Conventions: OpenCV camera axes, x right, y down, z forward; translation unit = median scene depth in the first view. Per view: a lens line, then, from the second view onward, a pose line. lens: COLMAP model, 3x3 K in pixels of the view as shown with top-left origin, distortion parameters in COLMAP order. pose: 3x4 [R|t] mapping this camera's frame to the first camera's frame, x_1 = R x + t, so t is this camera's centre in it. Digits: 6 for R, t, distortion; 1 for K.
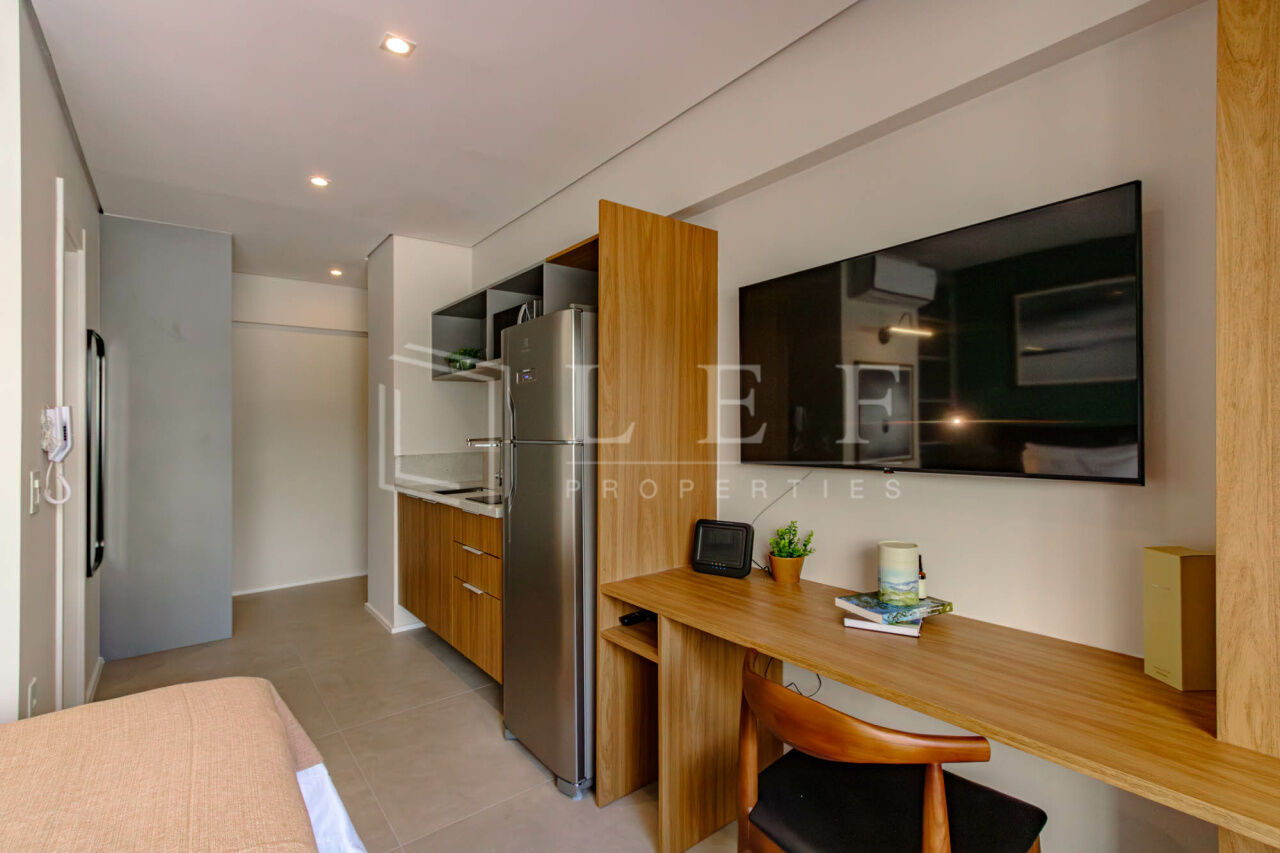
lens RADIAL K [[590.9, 0, 639.0], [0, 590.9, 417.8], [0, 0, 1]] dist [0.016188, -0.002785]
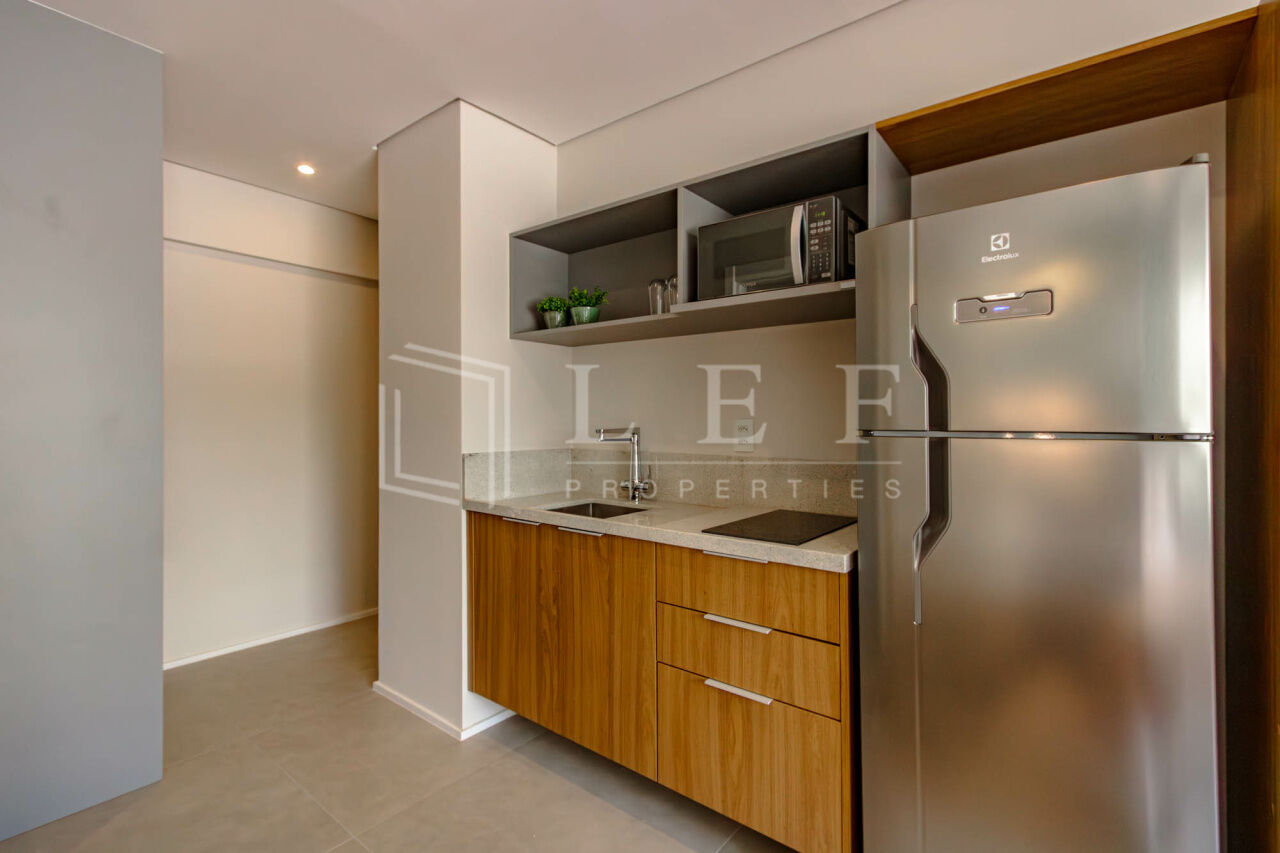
lens RADIAL K [[590.9, 0, 631.8], [0, 590.9, 415.1], [0, 0, 1]] dist [0.016188, -0.002785]
pose [[0.971111, 0.013901, 0.238224, -0.389164], [-0.017192, 0.999783, 0.011744, 0.011962], [-0.238009, -0.015501, 0.971139, 0.352075]]
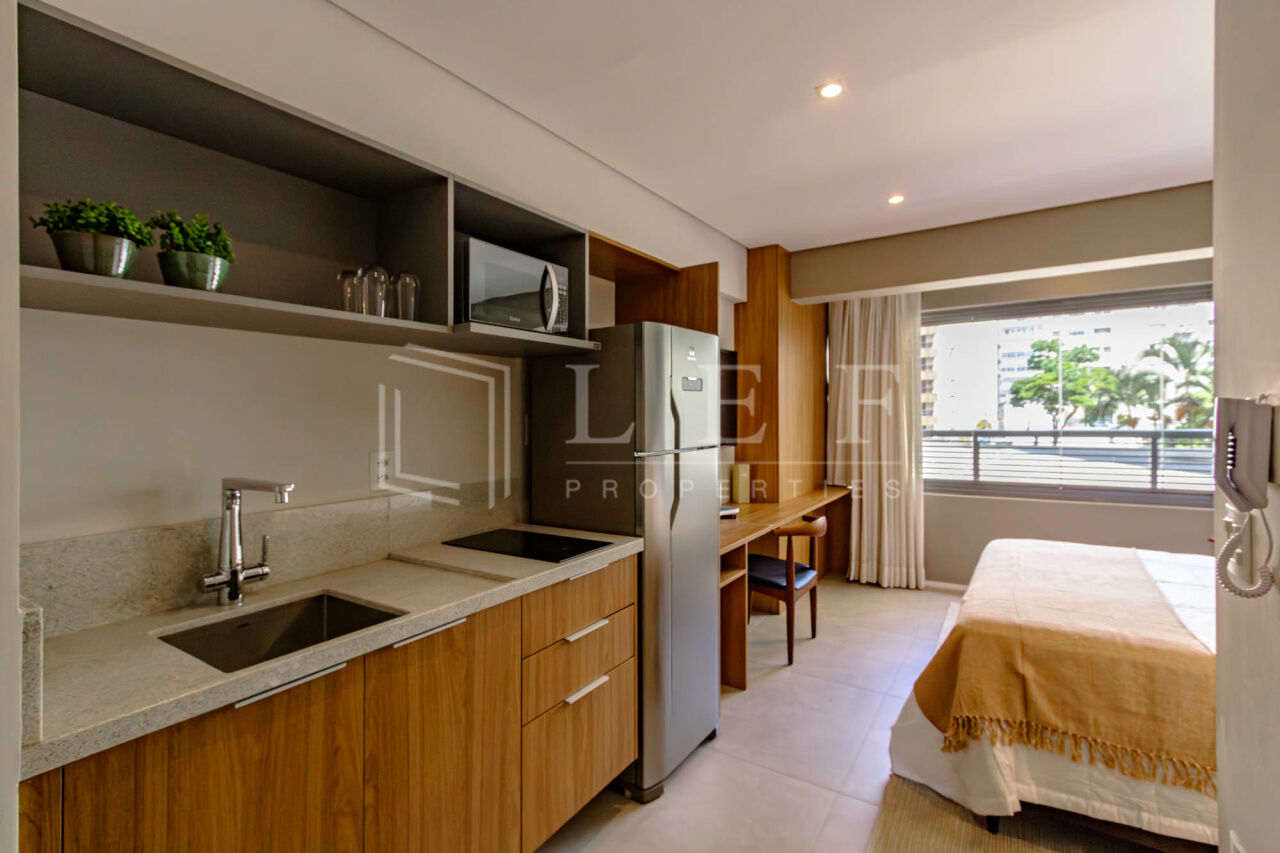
lens RADIAL K [[590.9, 0, 633.8], [0, 590.9, 413.2], [0, 0, 1]] dist [0.016188, -0.002785]
pose [[-0.331063, 0.004506, 0.943598, -0.685326], [-0.015548, 0.999827, -0.010230, -0.009084], [-0.943480, -0.018058, -0.330936, 0.873160]]
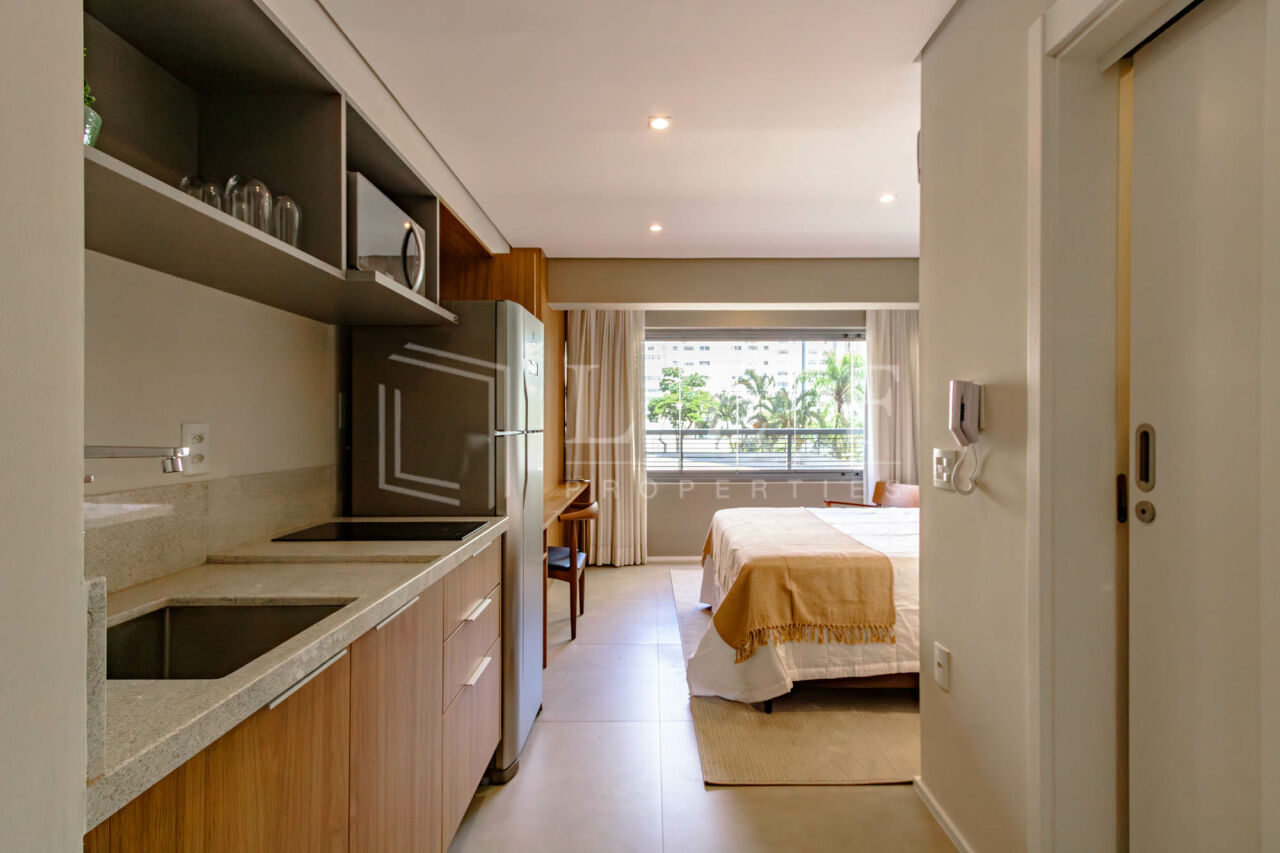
lens RADIAL K [[590.9, 0, 660.7], [0, 590.9, 426.2], [0, 0, 1]] dist [0.016188, -0.002785]
pose [[-0.804313, -0.002942, 0.594199, -0.608061], [-0.018220, 0.999640, -0.019713, 0.025200], [-0.593927, -0.026681, -0.804077, 1.036824]]
